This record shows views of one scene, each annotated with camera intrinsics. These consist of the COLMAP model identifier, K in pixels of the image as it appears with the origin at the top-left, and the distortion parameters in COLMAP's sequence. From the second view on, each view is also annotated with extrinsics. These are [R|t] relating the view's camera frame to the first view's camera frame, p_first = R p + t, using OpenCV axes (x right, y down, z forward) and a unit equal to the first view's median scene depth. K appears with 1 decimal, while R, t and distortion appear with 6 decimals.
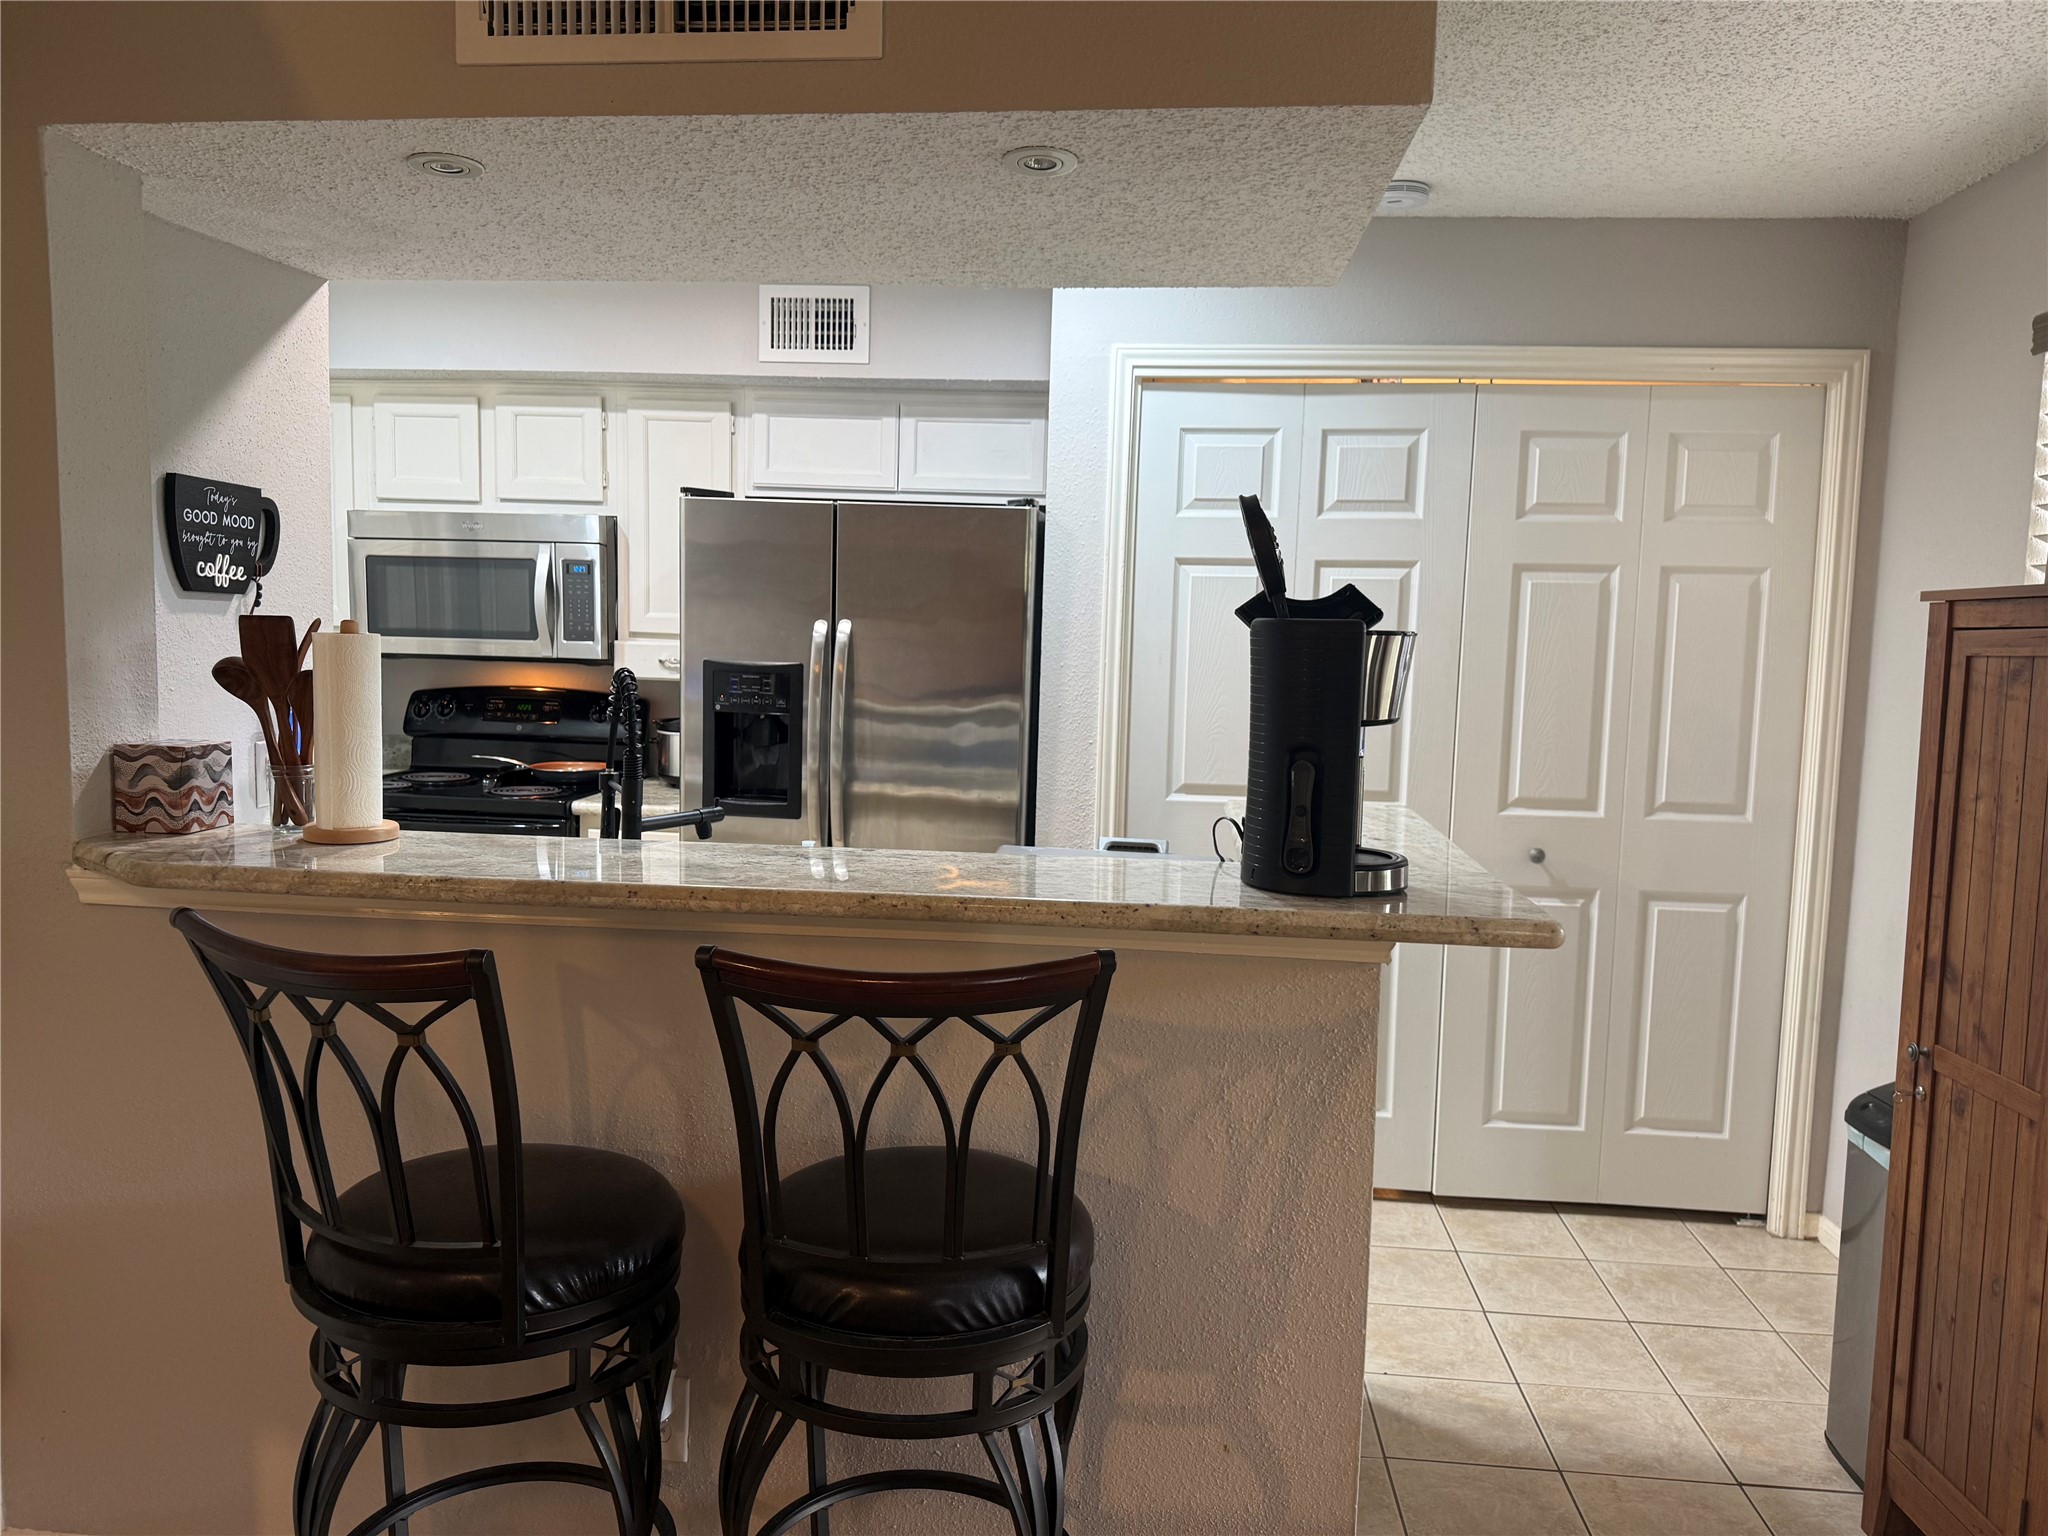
lens RADIAL K [[1451.8, 0, 1014.3], [0, 1451.8, 772.8], [0, 0, 1]] dist [0.062474, -0.075899]
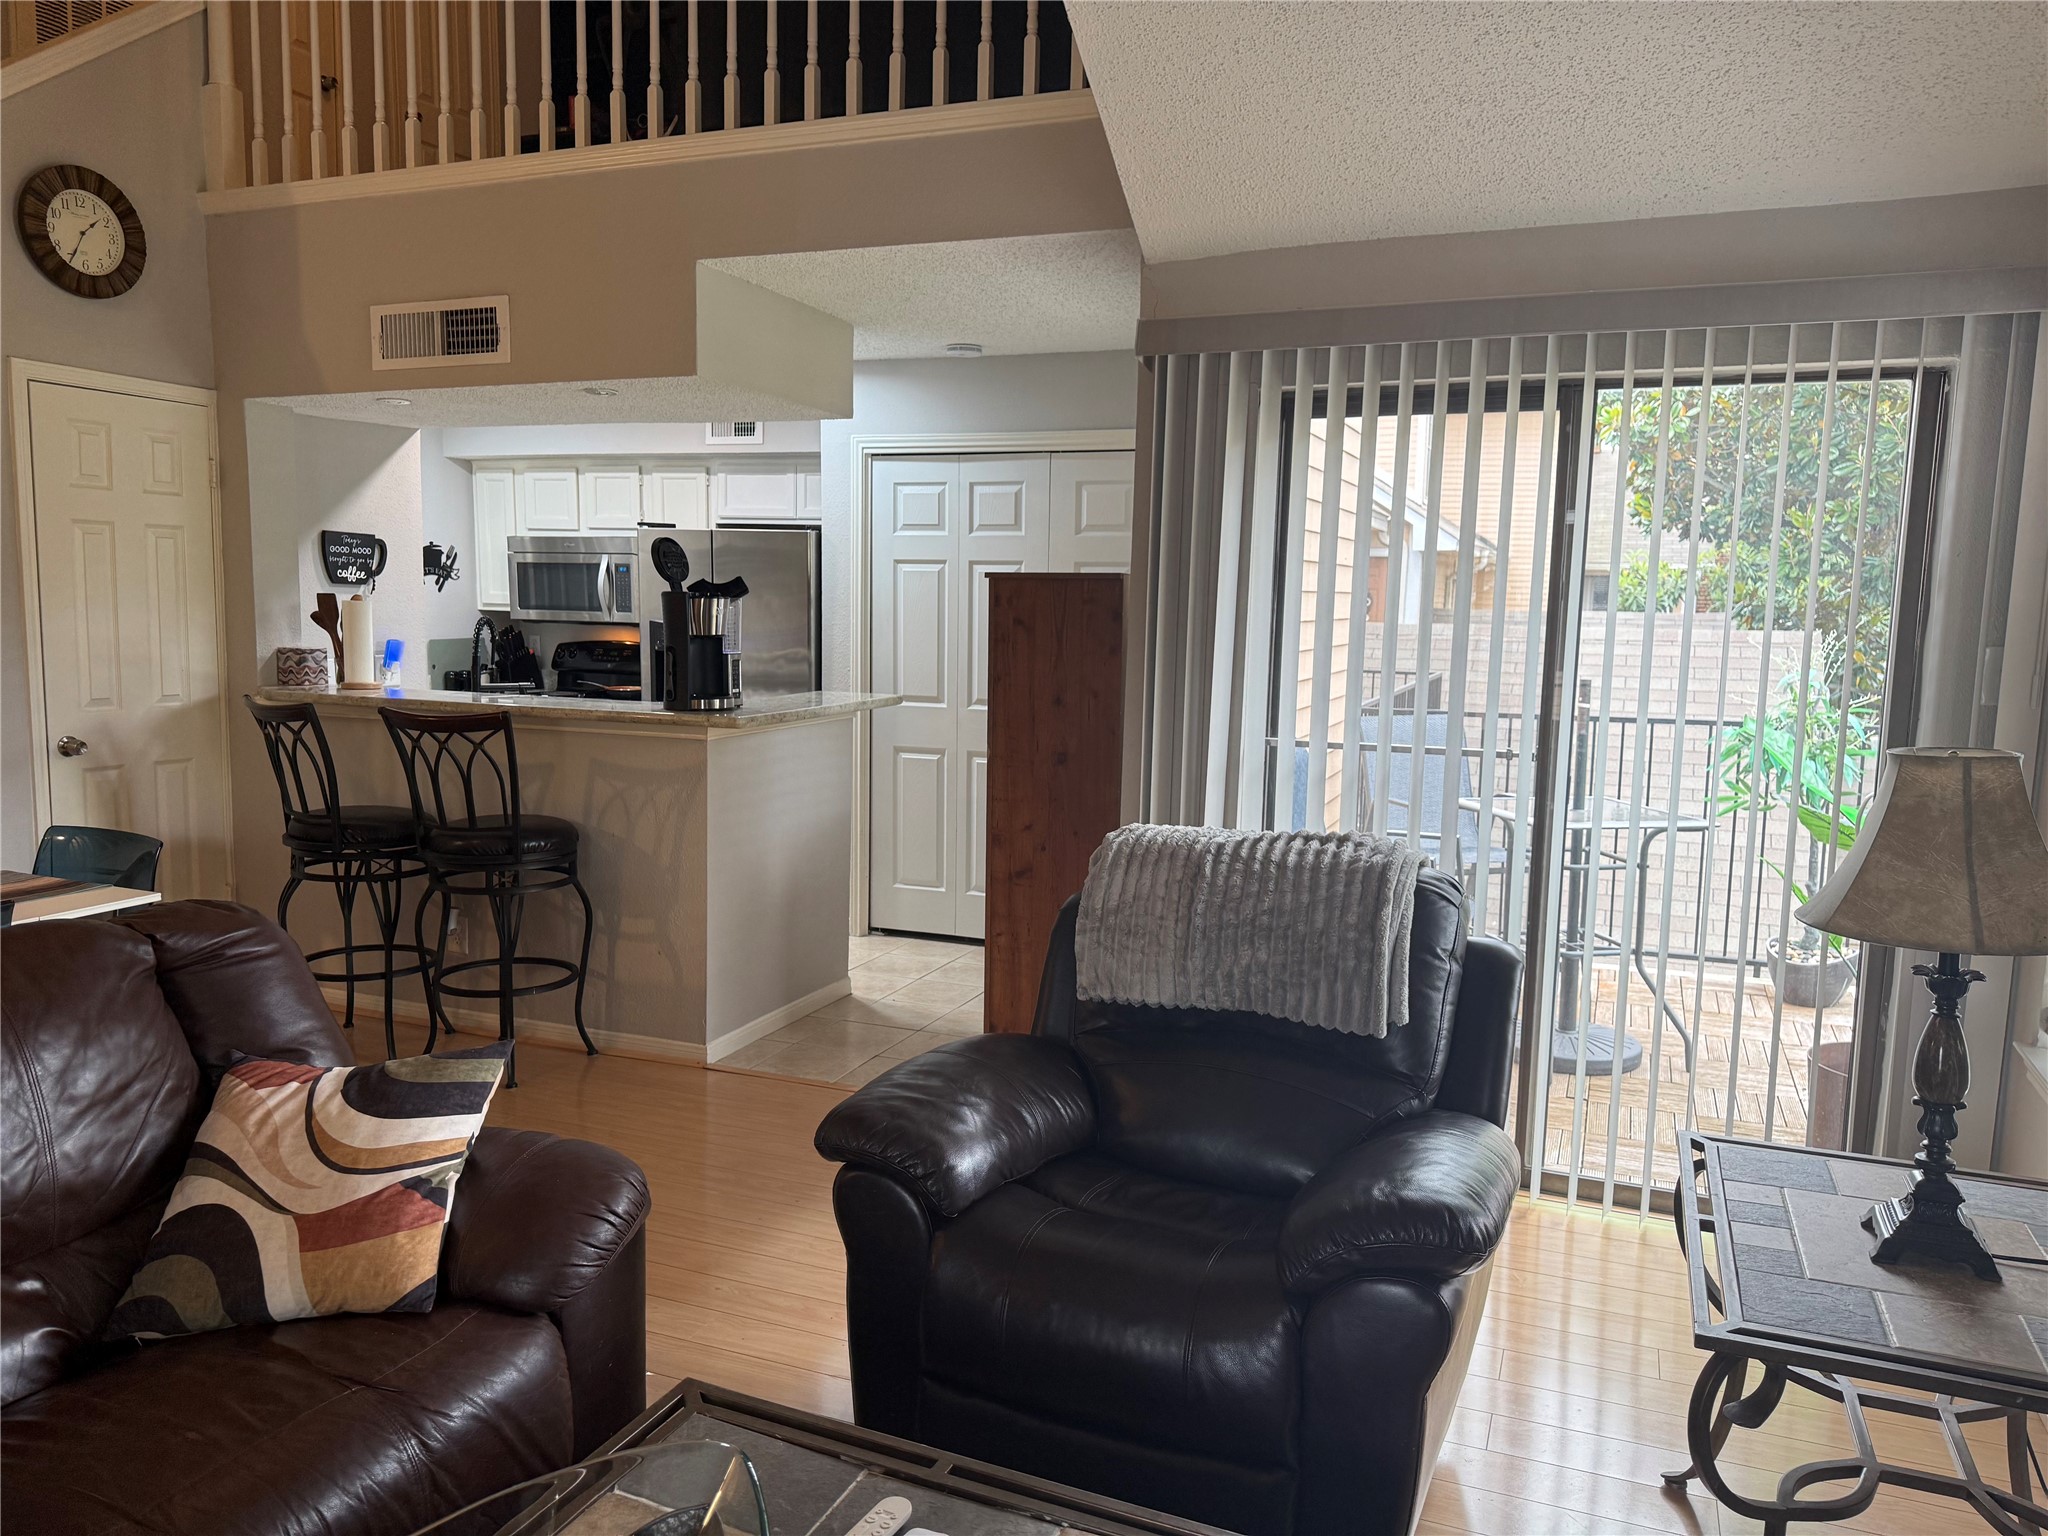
lens RADIAL K [[1451.8, 0, 1030.9], [0, 1451.8, 775.7], [0, 0, 1]] dist [0.062474, -0.075899]
pose [[0.959686, 0.029138, -0.279559, 1.042566], [-0.026588, 0.999563, 0.012911, 0.107090], [0.279814, -0.004957, 0.960042, -0.805328]]
